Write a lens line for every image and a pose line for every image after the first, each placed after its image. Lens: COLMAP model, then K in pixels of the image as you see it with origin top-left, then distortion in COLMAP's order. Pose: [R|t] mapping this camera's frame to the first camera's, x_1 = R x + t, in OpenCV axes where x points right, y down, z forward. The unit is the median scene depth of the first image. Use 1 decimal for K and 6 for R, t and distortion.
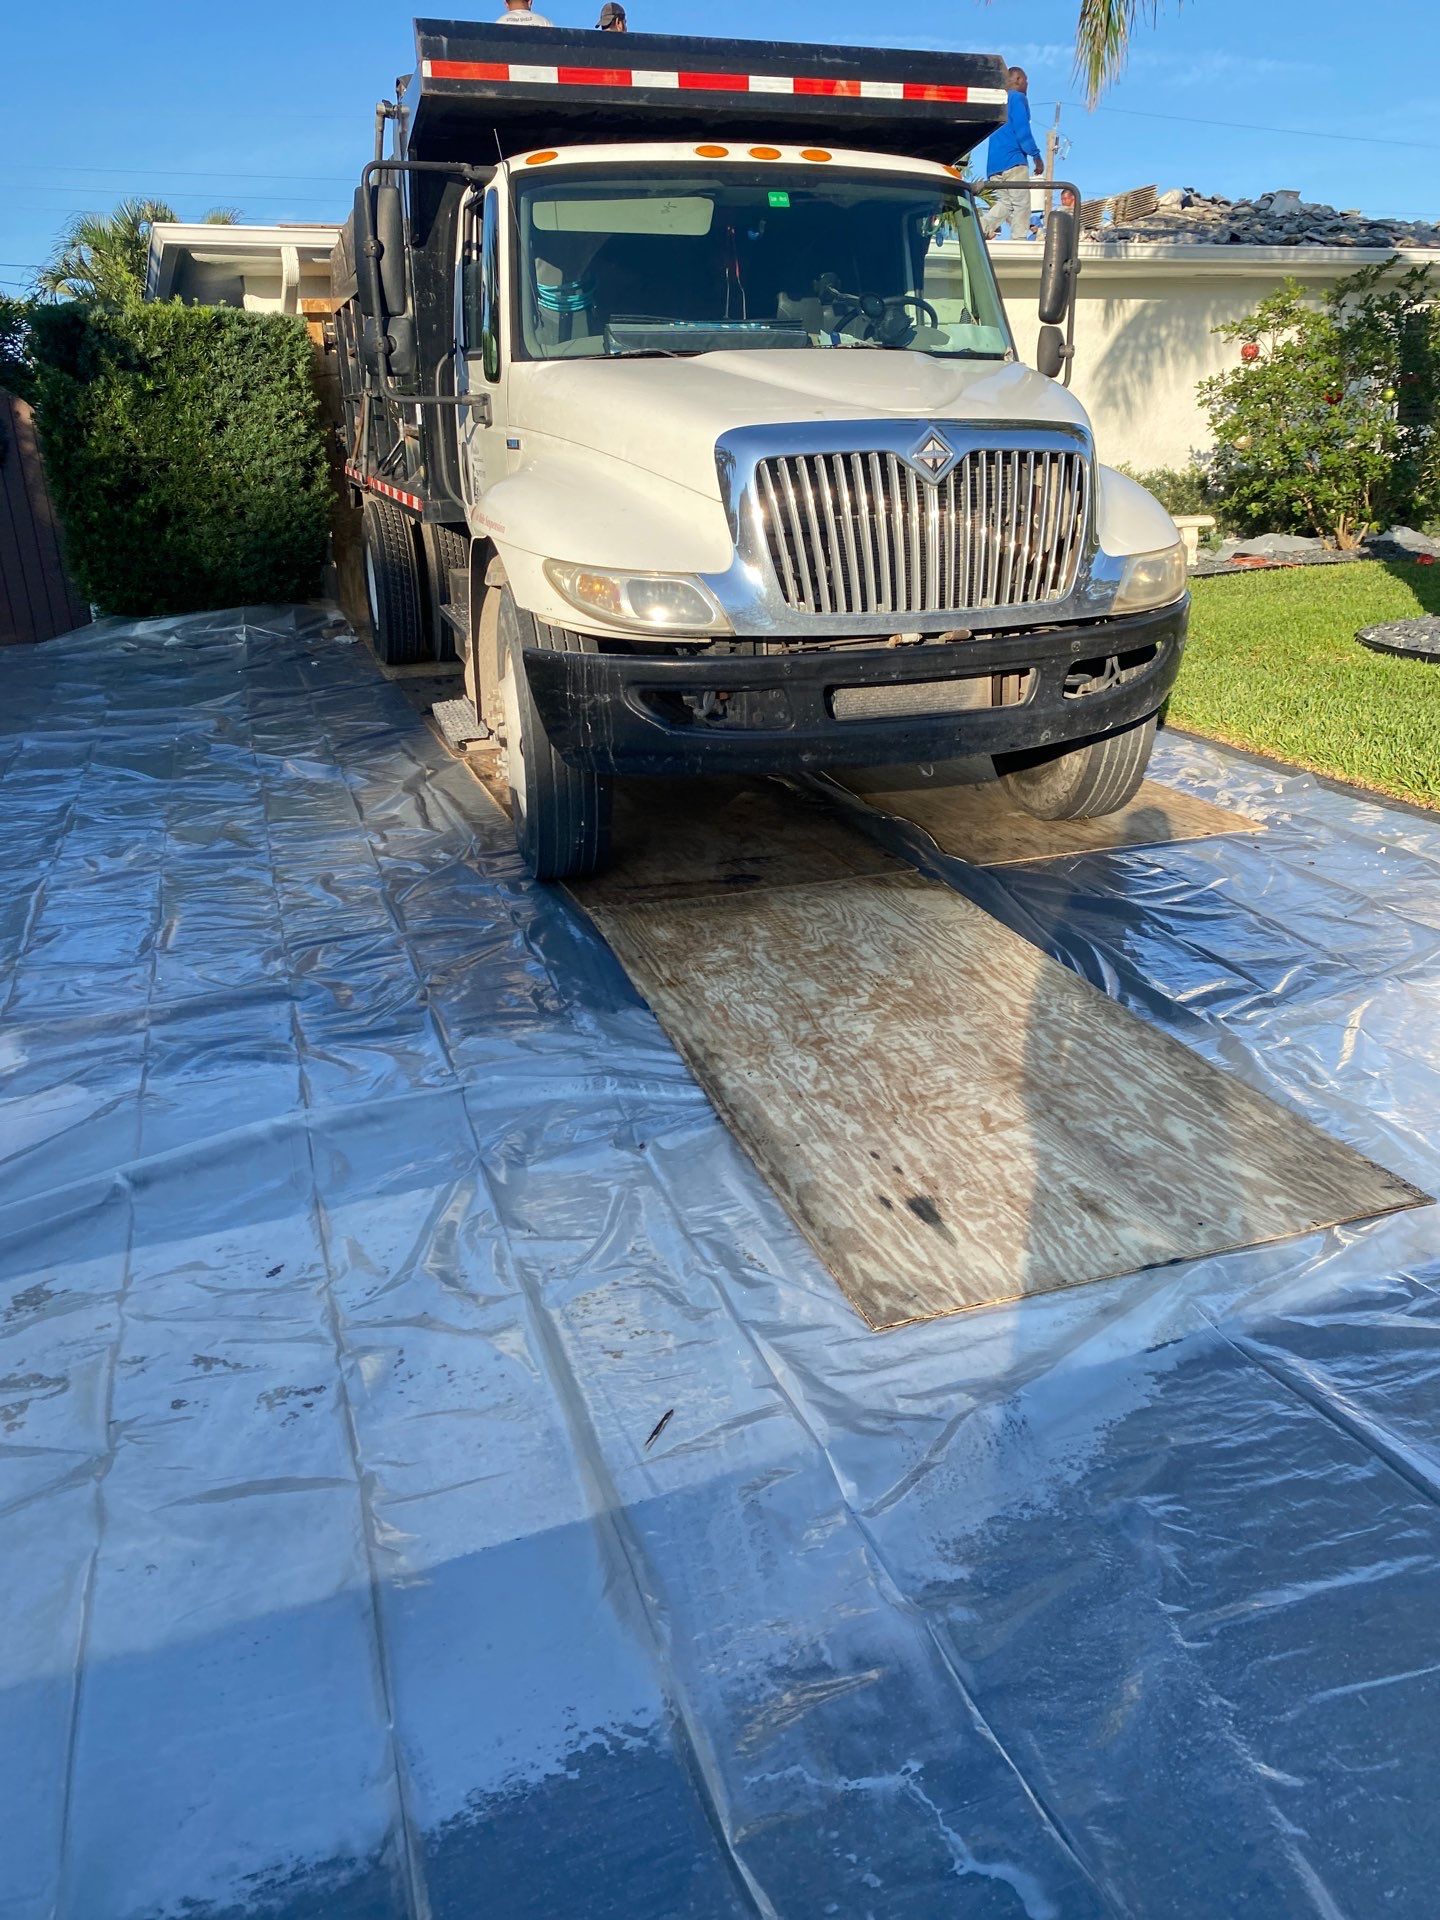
lens RADIAL K [[1765.1, 0, 720.0], [0, 1765.1, 960.0], [0, 0, 1]] dist [0.054780, 0.001813]
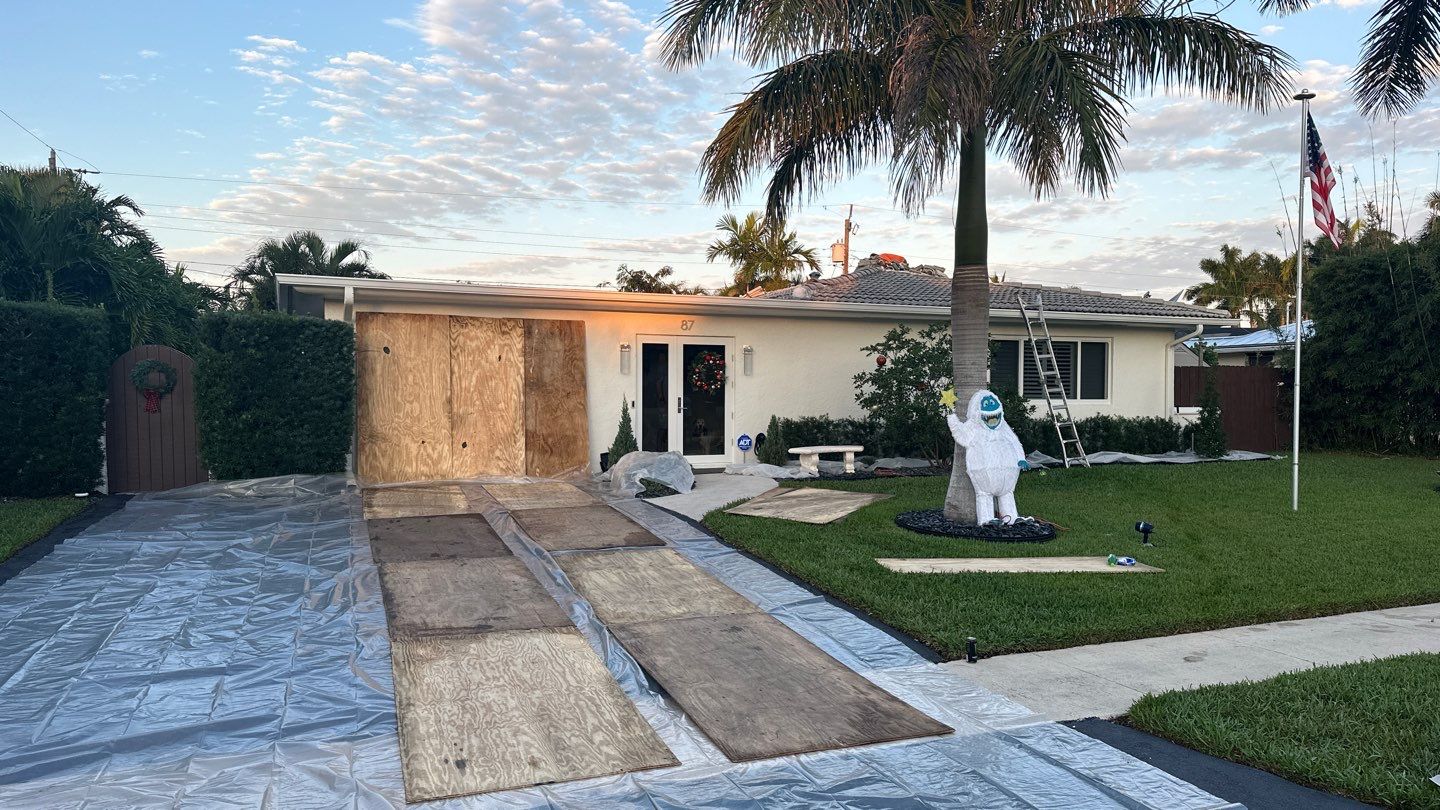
lens RADIAL K [[1089.4, 0, 717.5], [0, 1089.4, 397.6], [0, 0, 1]] dist [0.009508, -0.010335]
pose [[0.995866, 0.045060, 0.078866, 0.070032], [-0.022170, 0.962596, -0.270032, 0.012833], [-0.088084, 0.267168, 0.959616, -0.116250]]
